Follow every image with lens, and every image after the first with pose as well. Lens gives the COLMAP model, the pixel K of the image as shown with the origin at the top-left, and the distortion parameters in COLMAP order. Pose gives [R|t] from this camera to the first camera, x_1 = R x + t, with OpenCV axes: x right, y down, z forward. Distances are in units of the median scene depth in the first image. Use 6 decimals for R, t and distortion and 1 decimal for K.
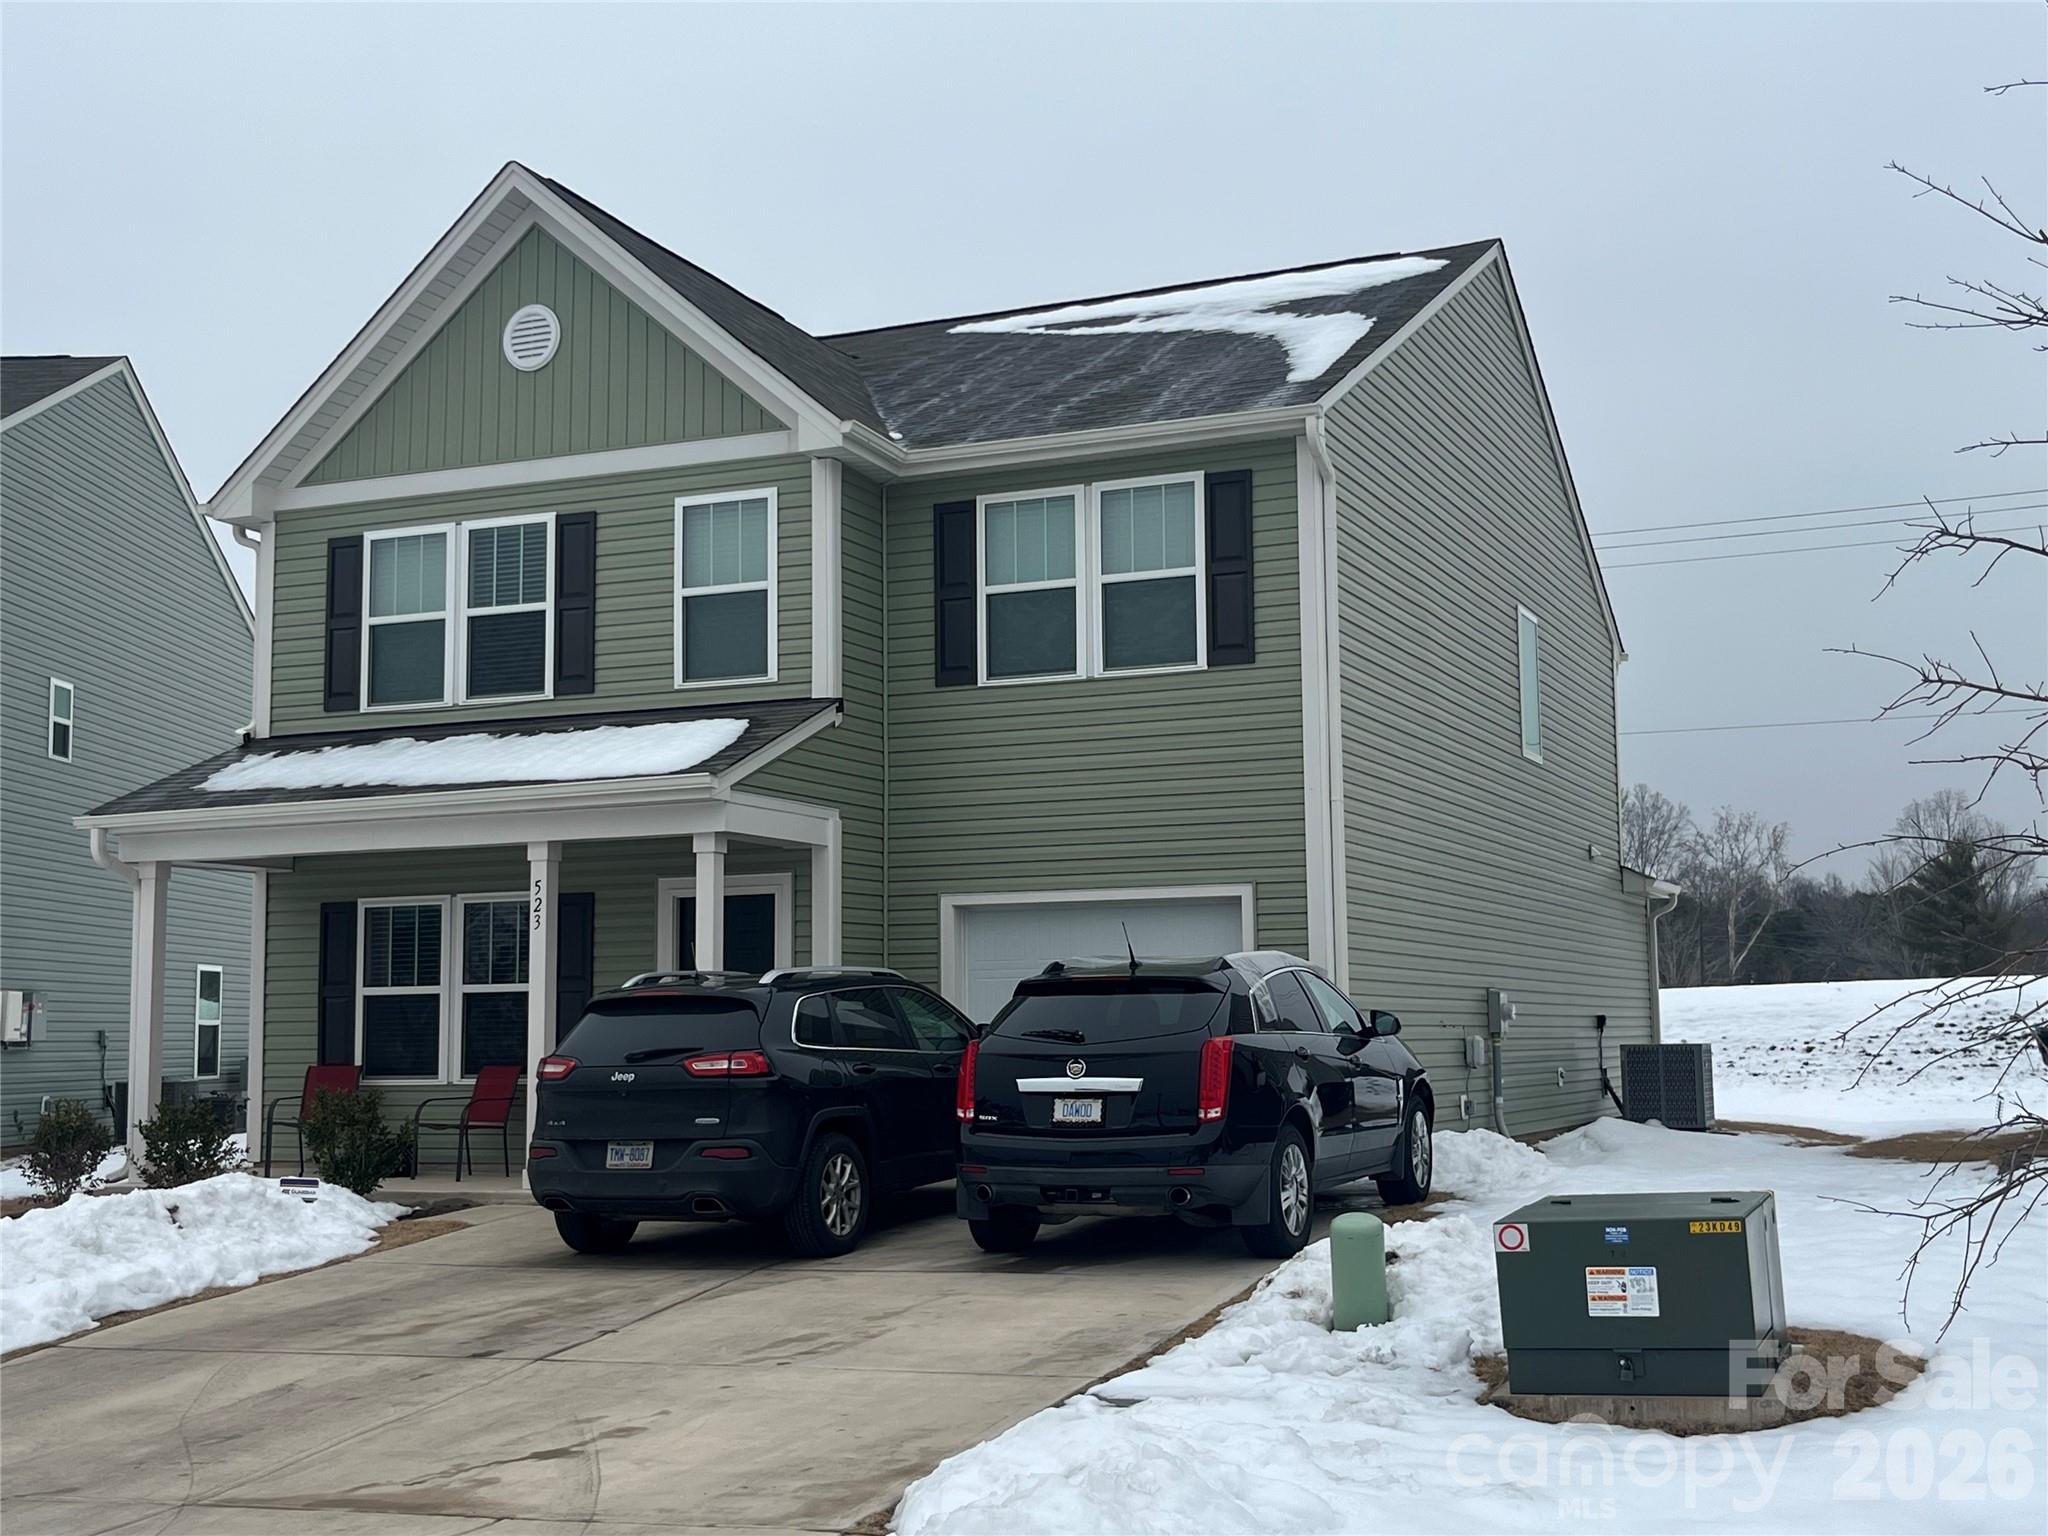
lens RADIAL K [[2376.9, 0, 1019.6], [0, 2376.9, 771.4], [0, 0, 1]] dist [0.022182, 0.000000]
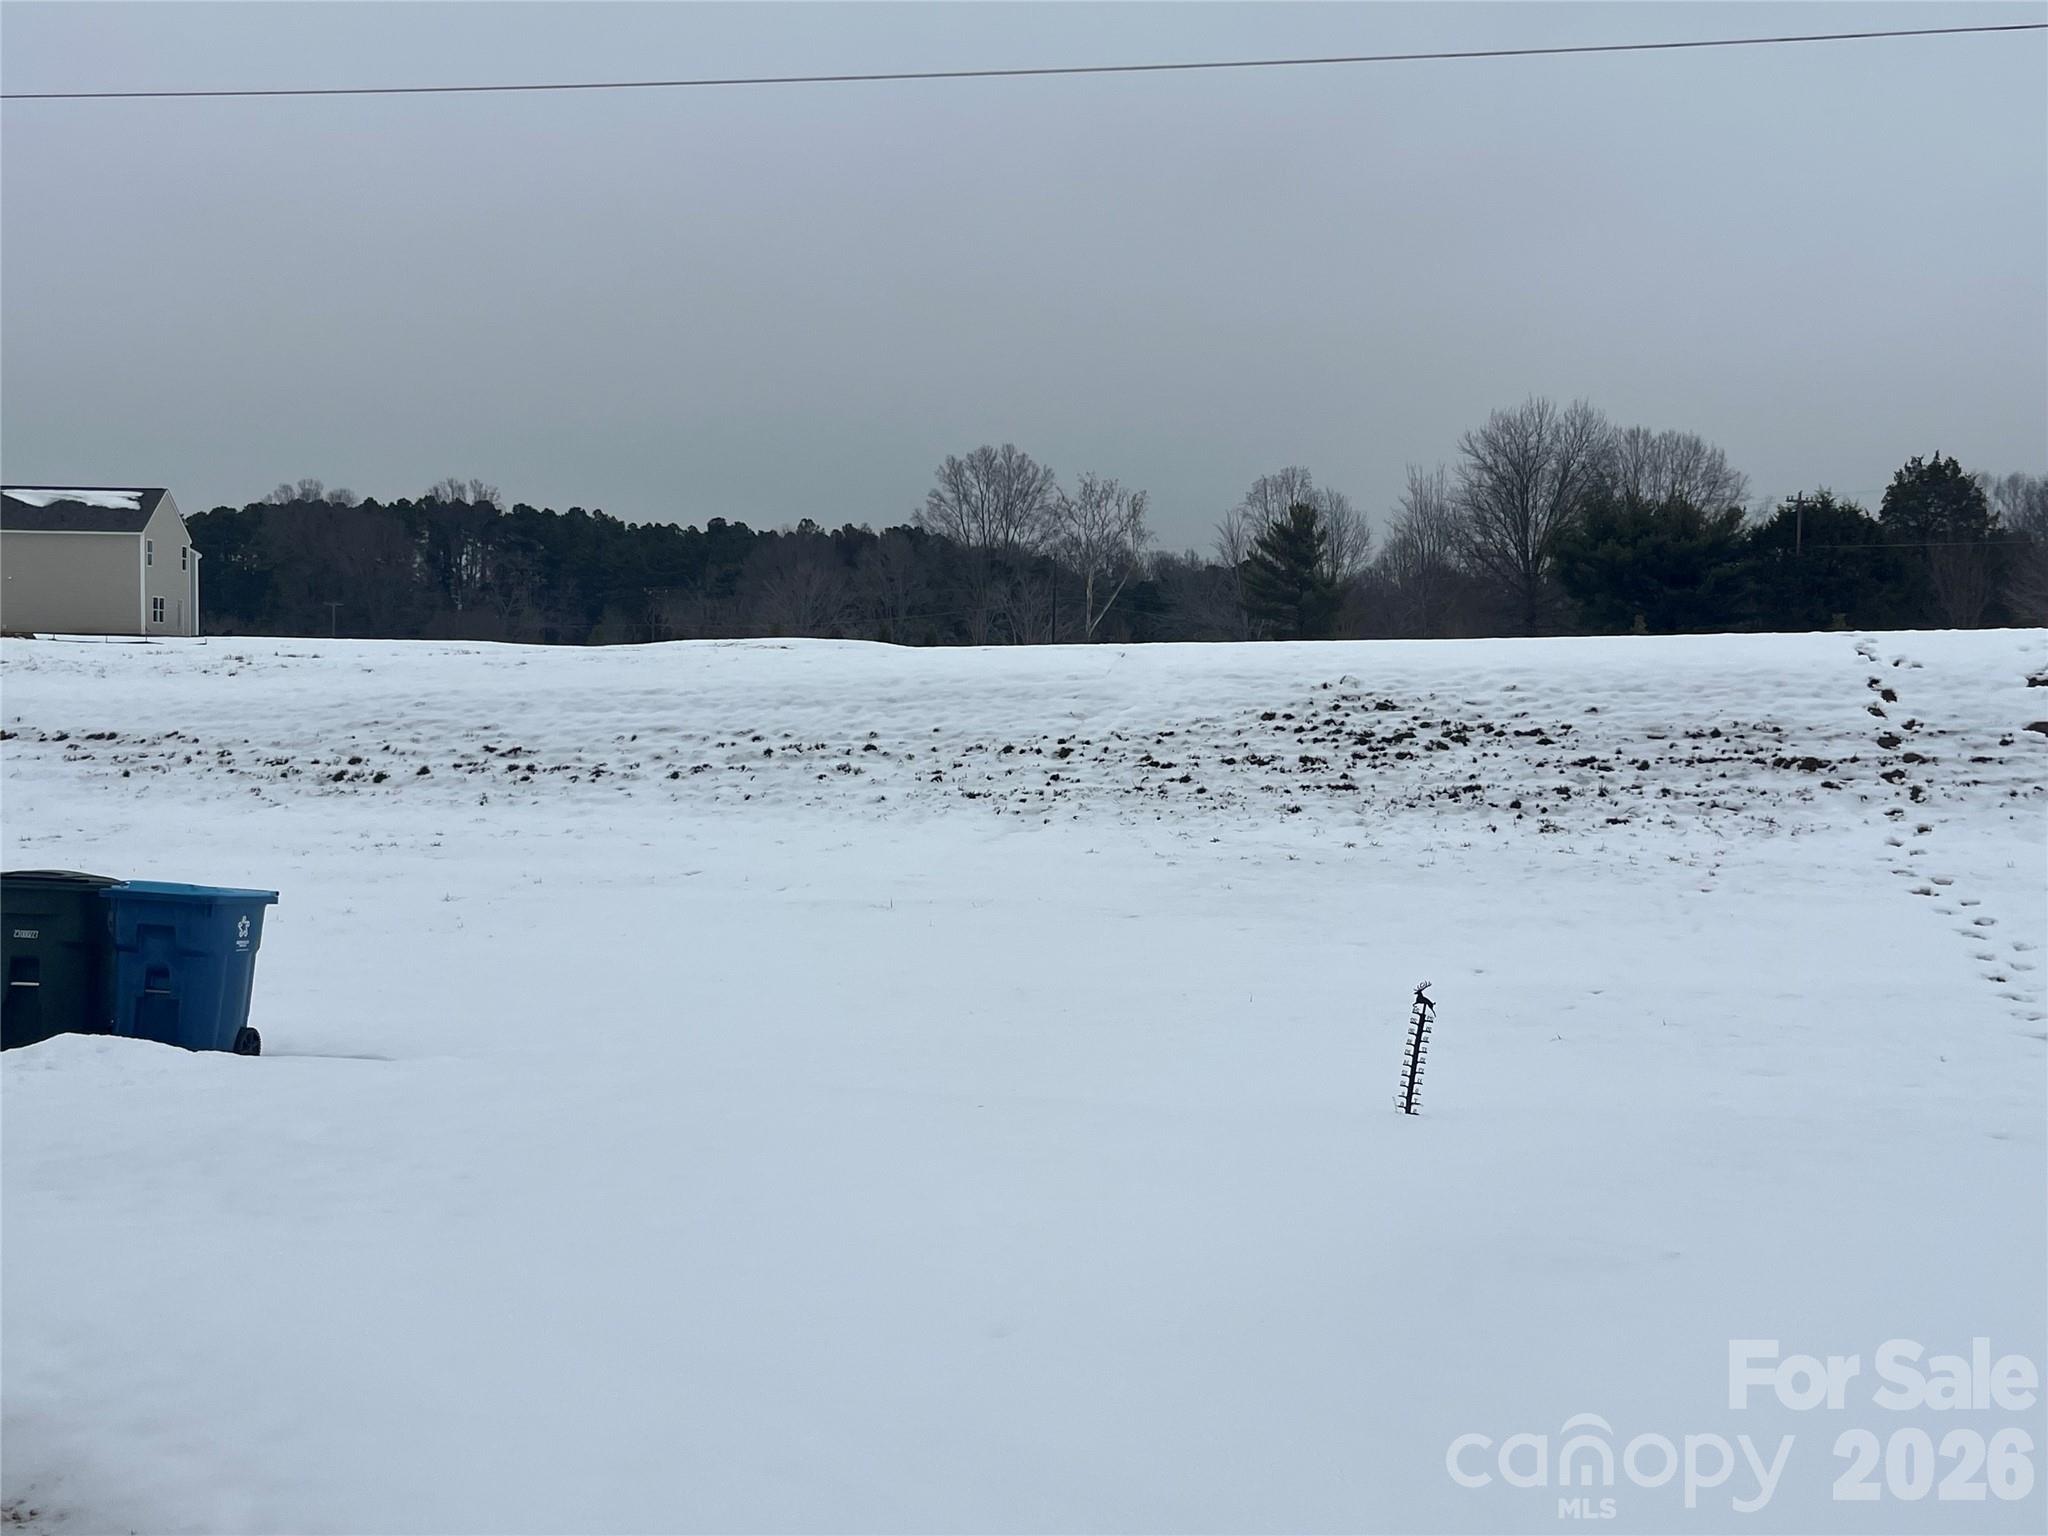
lens RADIAL K [[2094.2, 0, 1026.9], [0, 2094.2, 768.3], [0, 0, 1]] dist [0.012075, 0.000000]
pose [[0.968817, 0.009490, 0.247597, 0.070707], [-0.046644, 0.988386, 0.144627, 0.016399], [-0.243349, -0.151666, 0.958008, 0.182849]]
